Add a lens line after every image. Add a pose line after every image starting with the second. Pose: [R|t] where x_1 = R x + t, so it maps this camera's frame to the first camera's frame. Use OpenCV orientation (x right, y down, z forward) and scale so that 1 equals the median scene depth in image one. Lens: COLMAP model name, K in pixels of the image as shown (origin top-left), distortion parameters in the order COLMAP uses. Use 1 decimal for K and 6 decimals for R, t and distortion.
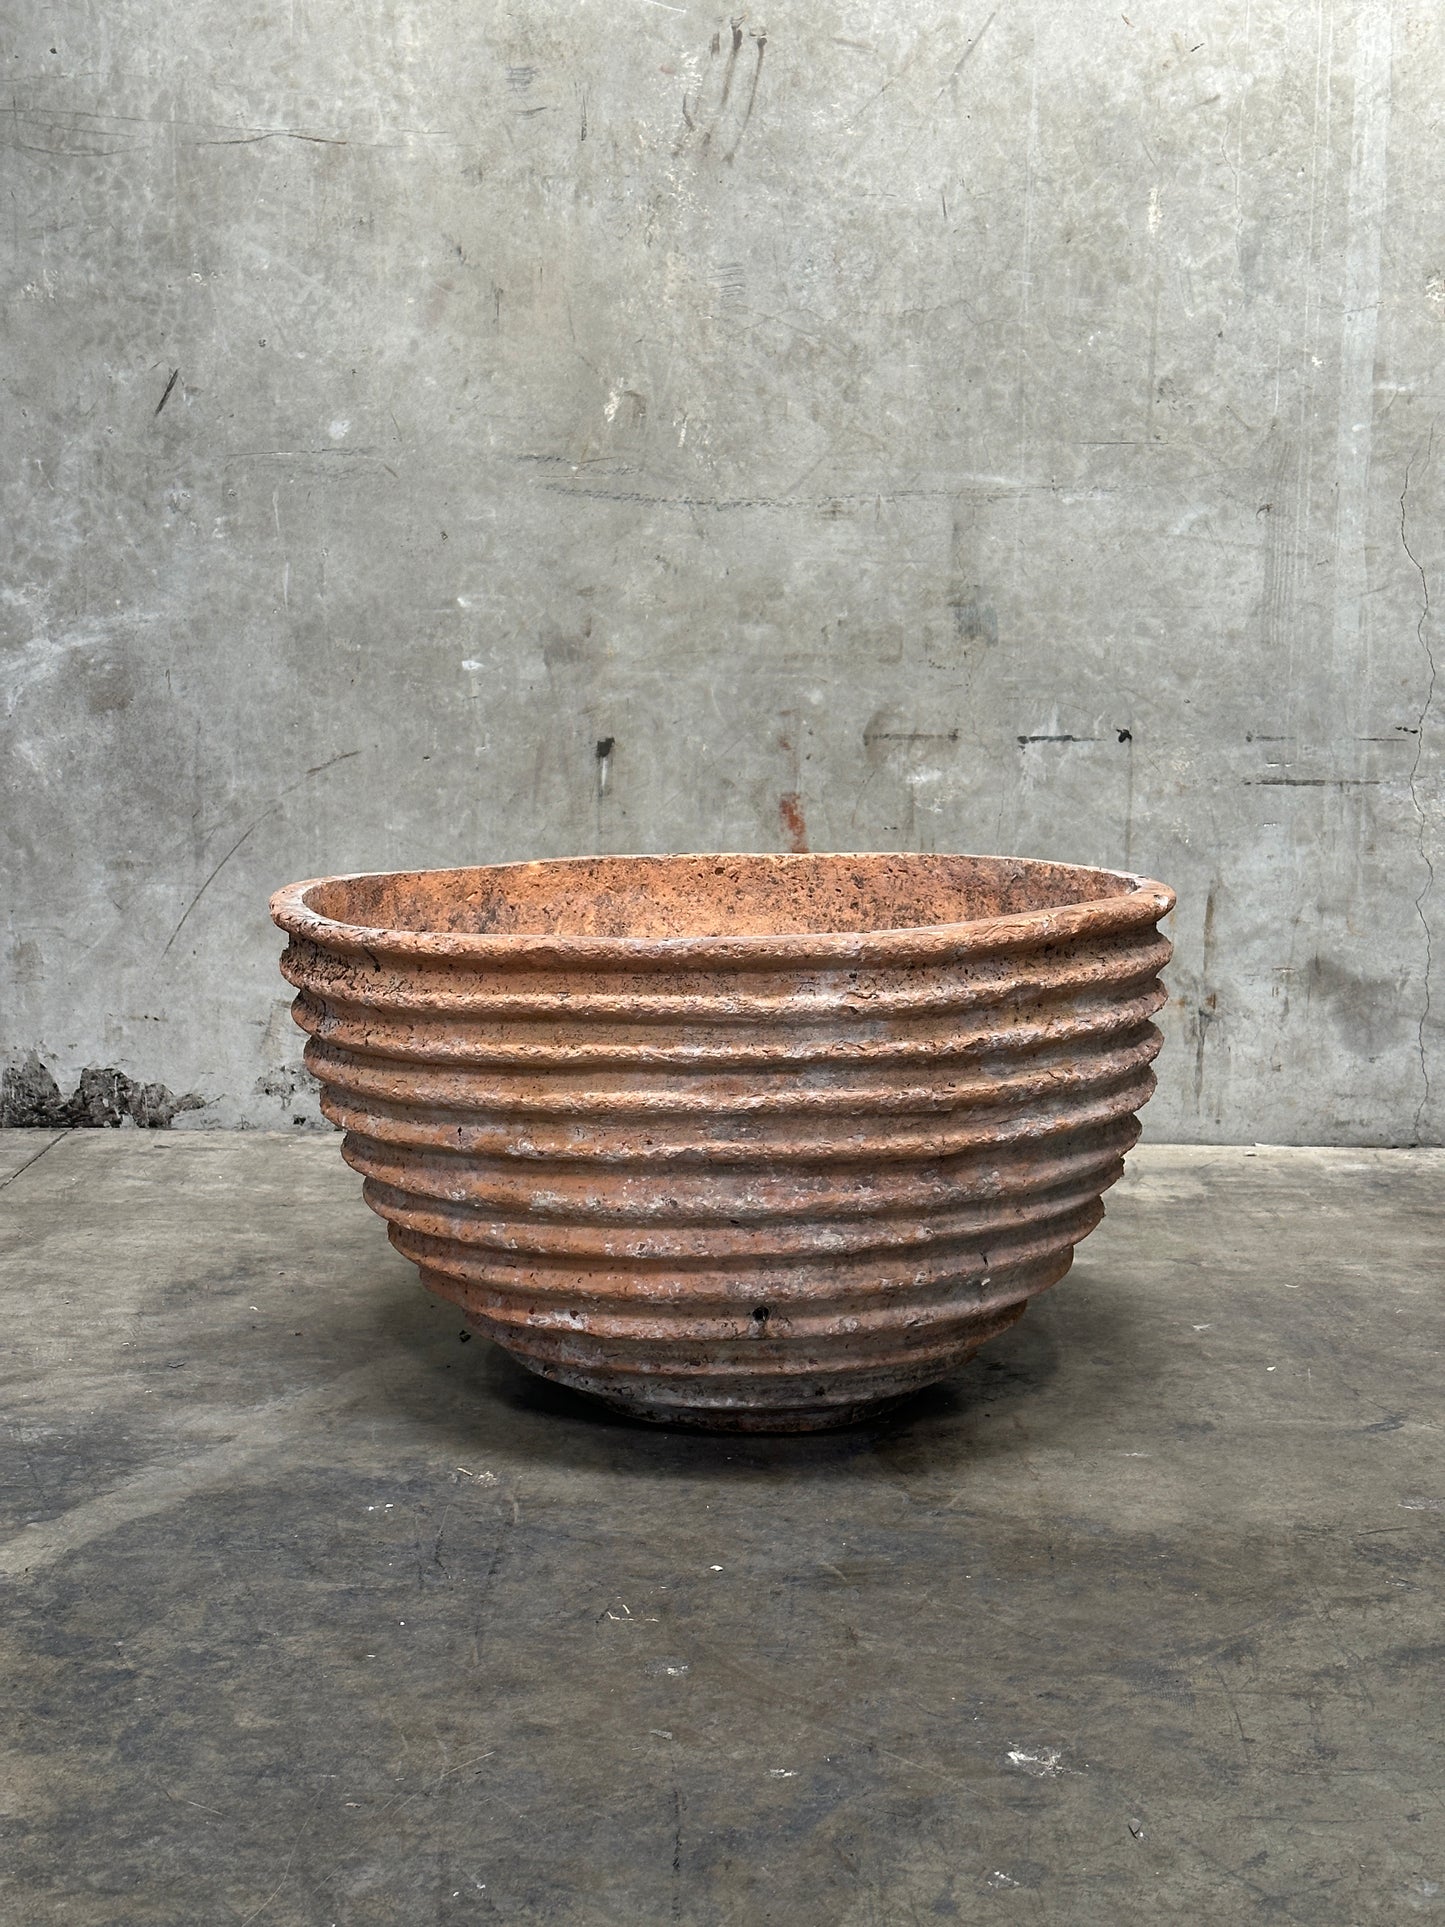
lens RADIAL K [[2752.5, 0, 704.7], [0, 2752.5, 955.5], [0, 0, 1]] dist [0.186696, -0.357433]
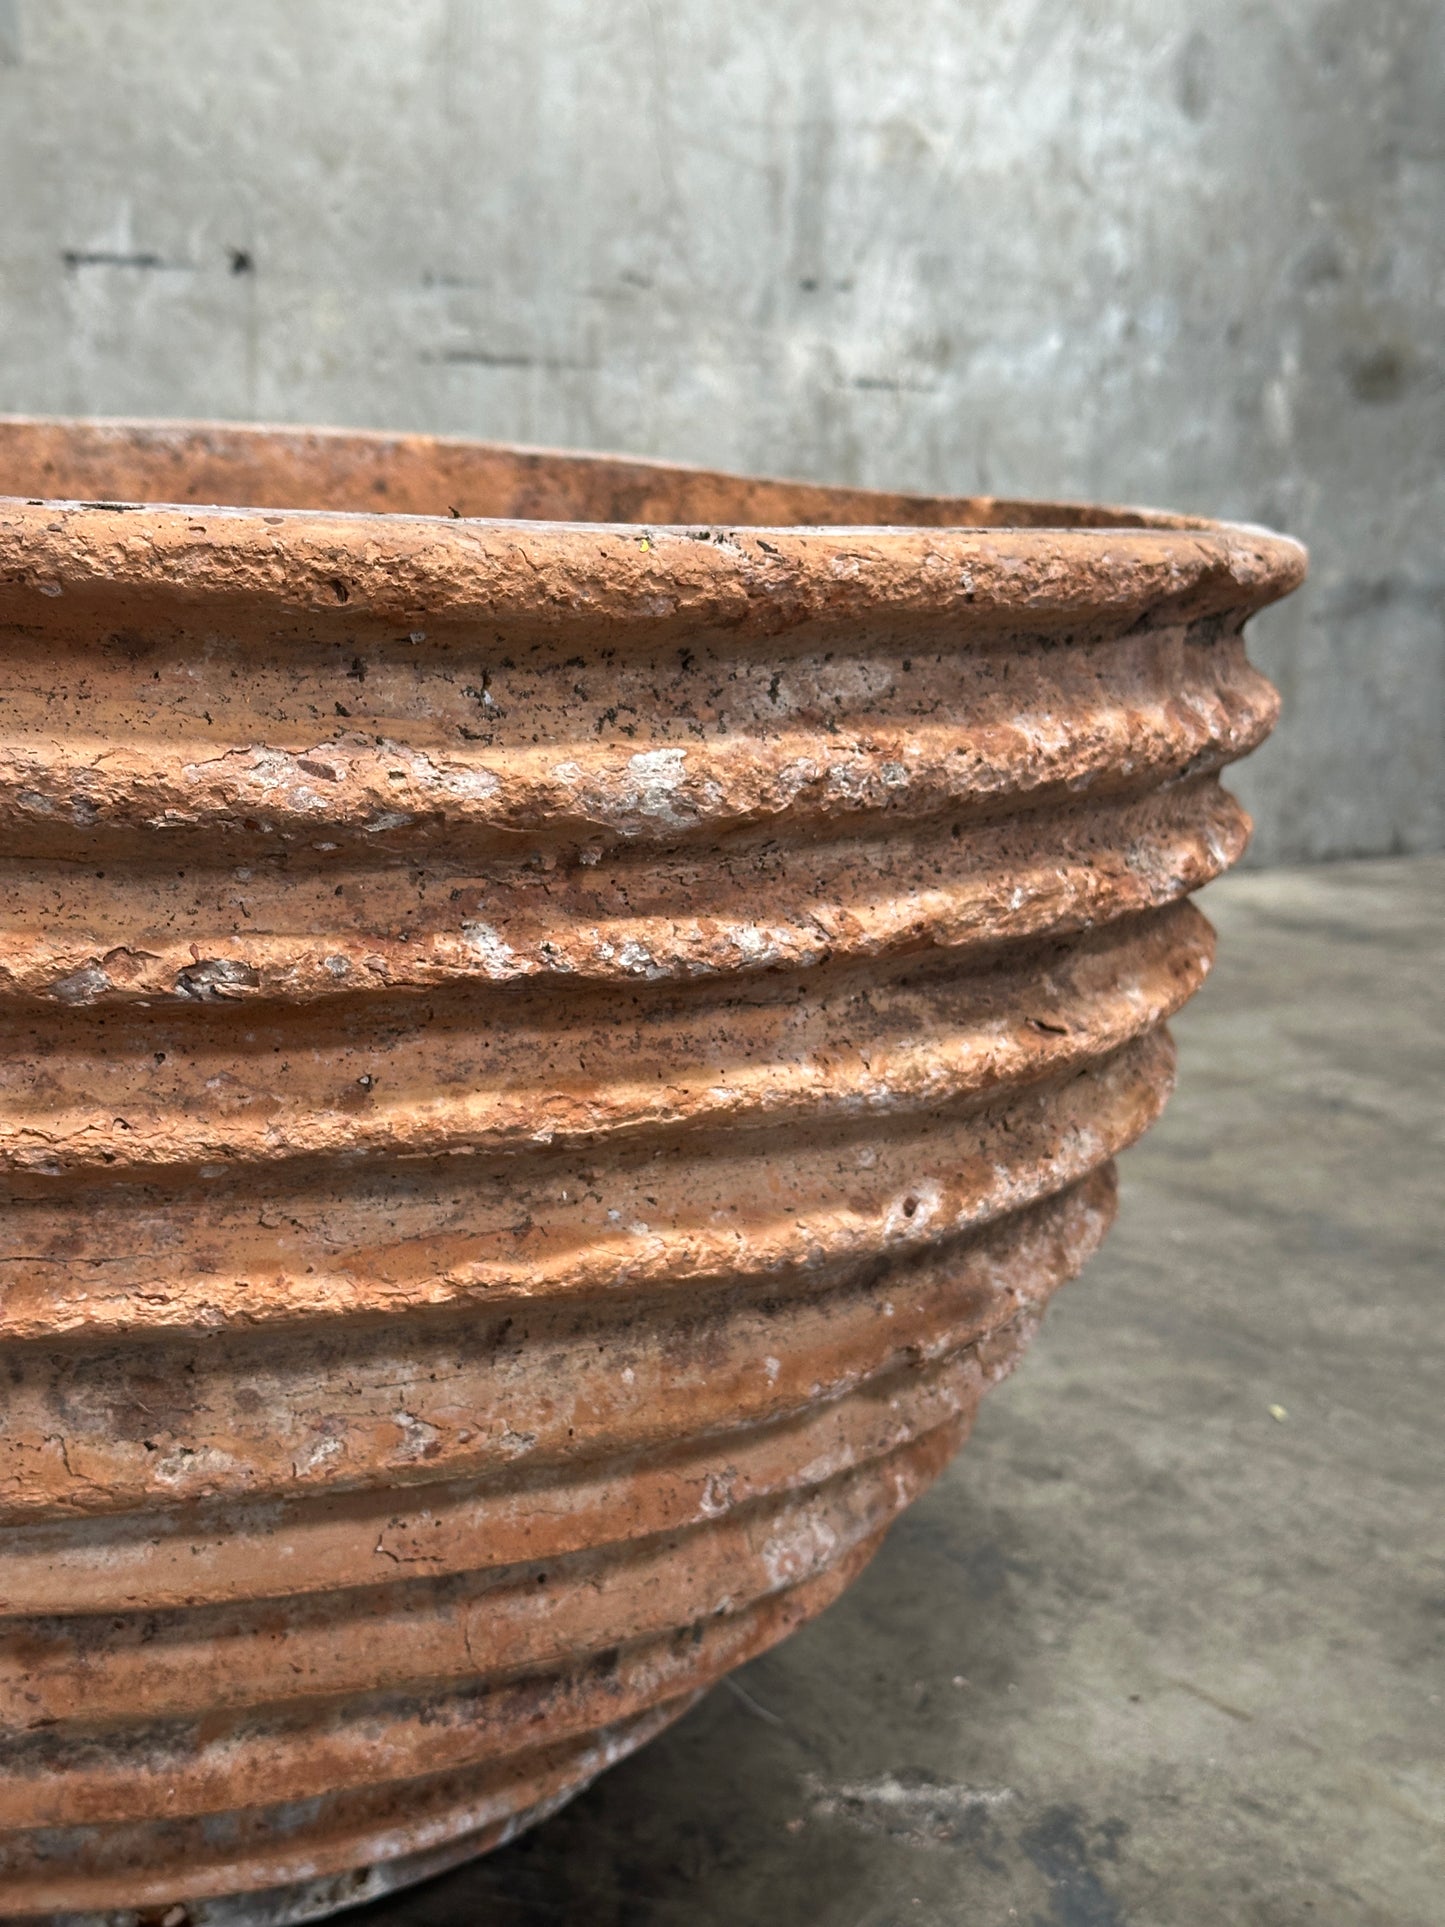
lens RADIAL K [[2742.9, 0, 746.6], [0, 2742.9, 953.3], [0, 0, 1]] dist [0.183843, -0.346486]
pose [[0.760838, -0.111199, 0.639343, -0.145576], [0.046152, 0.991987, 0.117611, -0.002448], [-0.647298, -0.059976, 0.759874, 0.499446]]
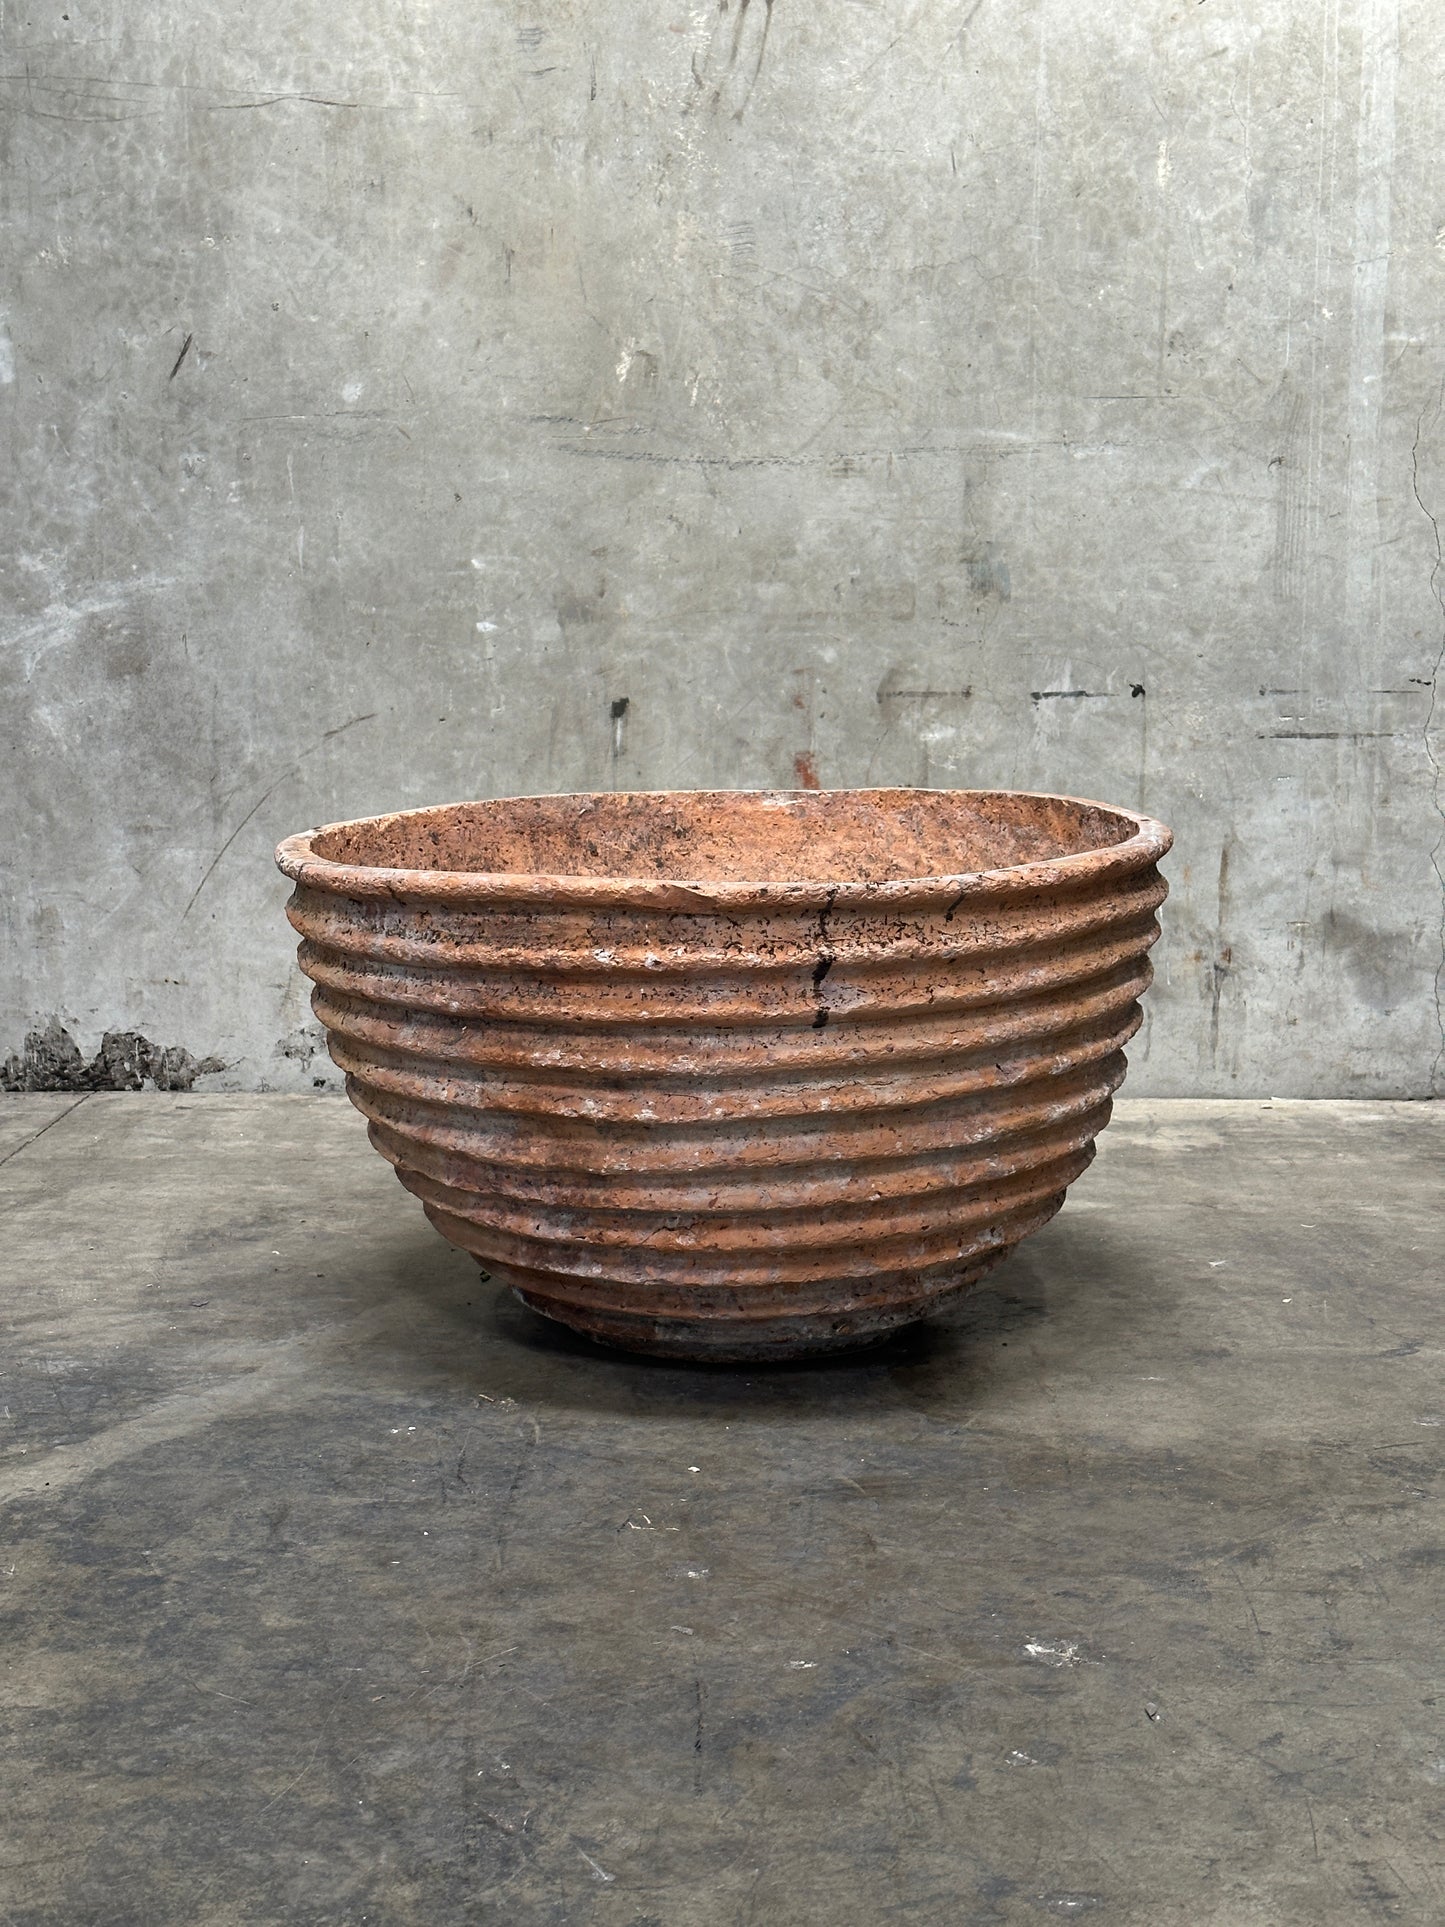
lens RADIAL K [[2752.3, 0, 699.4], [0, 2752.3, 971.8], [0, 0, 1]] dist [0.193076, -0.397302]
pose [[0.999929, -0.008443, -0.008390, 0.000549], [0.008453, 0.999964, 0.001194, 0.019845], [0.008379, -0.001265, 0.999964, -0.004488]]
